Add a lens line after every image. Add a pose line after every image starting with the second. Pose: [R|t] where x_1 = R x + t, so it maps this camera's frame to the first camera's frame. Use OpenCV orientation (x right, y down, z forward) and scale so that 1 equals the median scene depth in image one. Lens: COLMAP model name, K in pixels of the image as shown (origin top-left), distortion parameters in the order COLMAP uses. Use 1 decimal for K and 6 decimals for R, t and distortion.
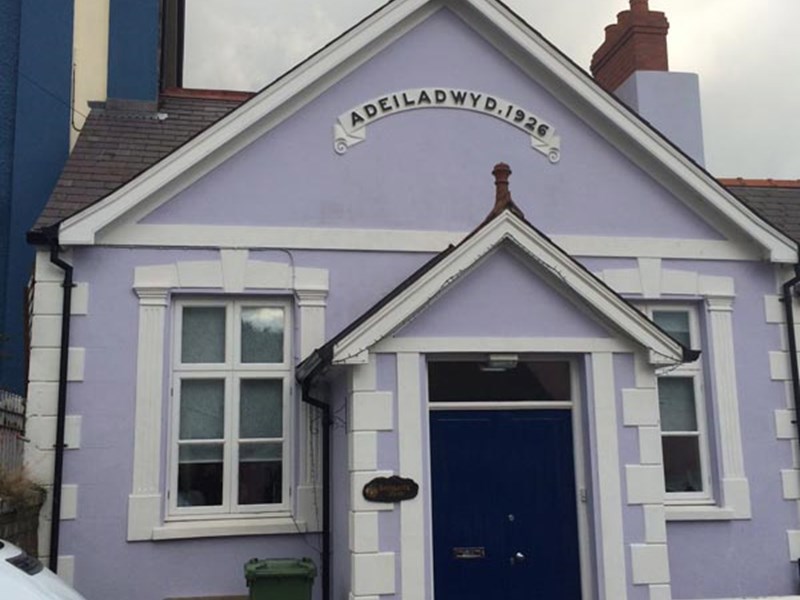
lens RADIAL K [[919.4, 0, 400.4], [0, 919.4, 300.9], [0, 0, 1]] dist [0.085268, 0.000000]
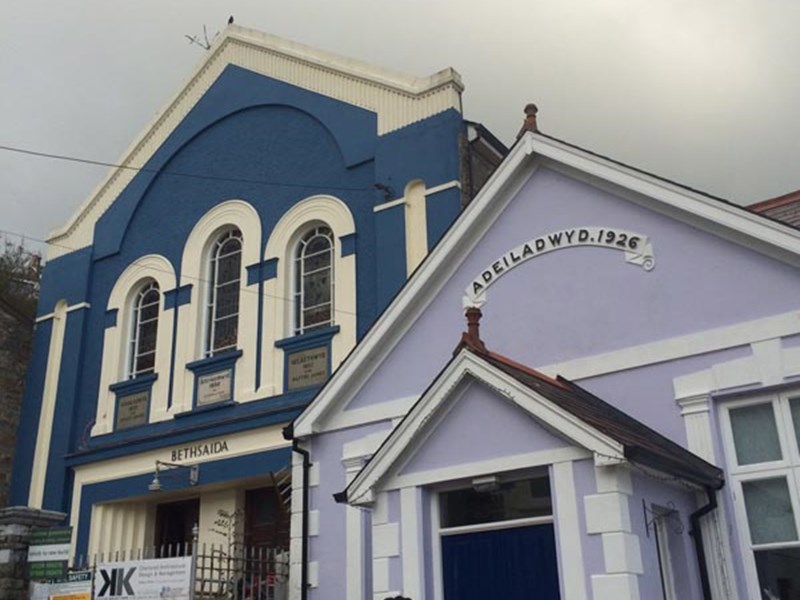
lens RADIAL K [[919.4, 0, 441.3], [0, 919.4, 298.8], [0, 0, 1]] dist [0.085268, 0.000000]
pose [[0.672211, -0.264557, -0.691478, 0.727302], [0.144369, 0.962887, -0.228050, 0.078641], [0.726147, 0.053470, 0.685457, 0.160785]]
